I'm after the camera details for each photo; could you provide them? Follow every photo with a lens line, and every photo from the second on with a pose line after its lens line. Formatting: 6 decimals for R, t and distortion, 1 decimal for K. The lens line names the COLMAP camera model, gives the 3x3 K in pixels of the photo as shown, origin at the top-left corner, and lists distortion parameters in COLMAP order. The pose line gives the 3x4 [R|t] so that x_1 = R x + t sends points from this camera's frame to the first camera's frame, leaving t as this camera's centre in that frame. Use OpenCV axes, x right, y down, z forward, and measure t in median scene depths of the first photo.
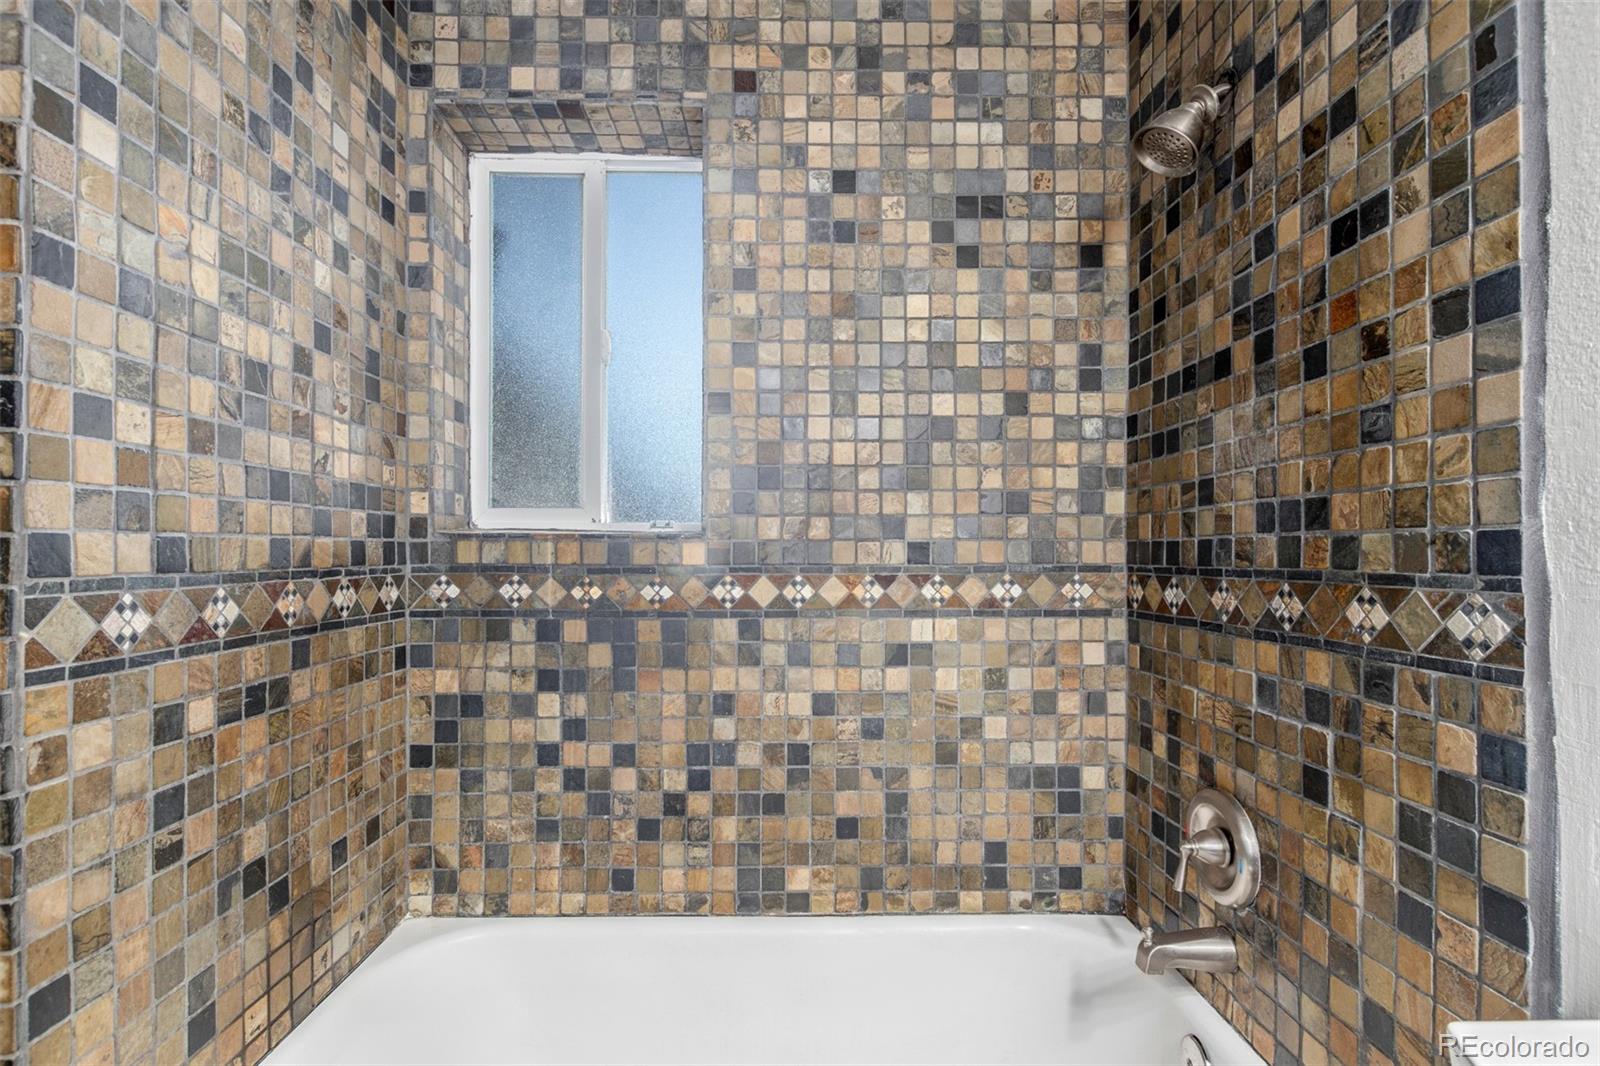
lens RADIAL K [[726.3, 0, 800.4], [0, 726.3, 541.0], [0, 0, 1]] dist [0.006149, -0.003565]
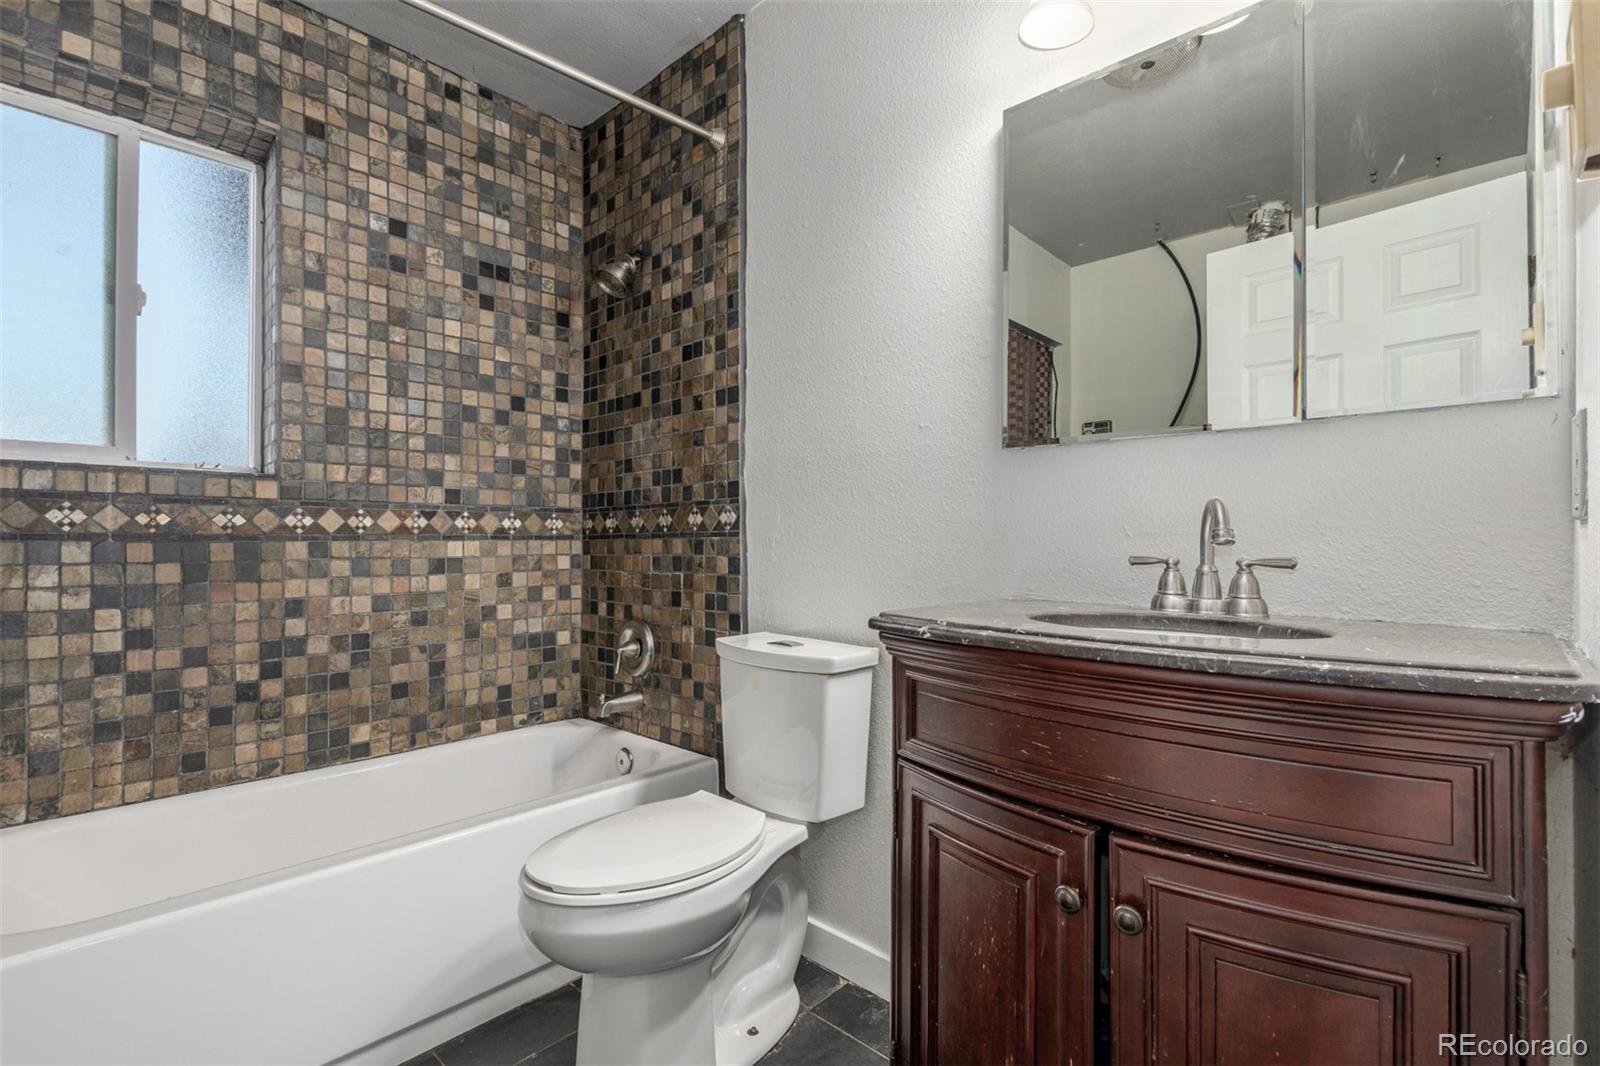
lens RADIAL K [[726.3, 0, 800.4], [0, 726.3, 541.0], [0, 0, 1]] dist [0.006149, -0.003565]
pose [[0.698309, -0.003448, 0.715788, -0.402750], [-0.003256, 0.999963, 0.007993, 0.093090], [-0.715789, -0.007912, 0.698272, -0.535283]]
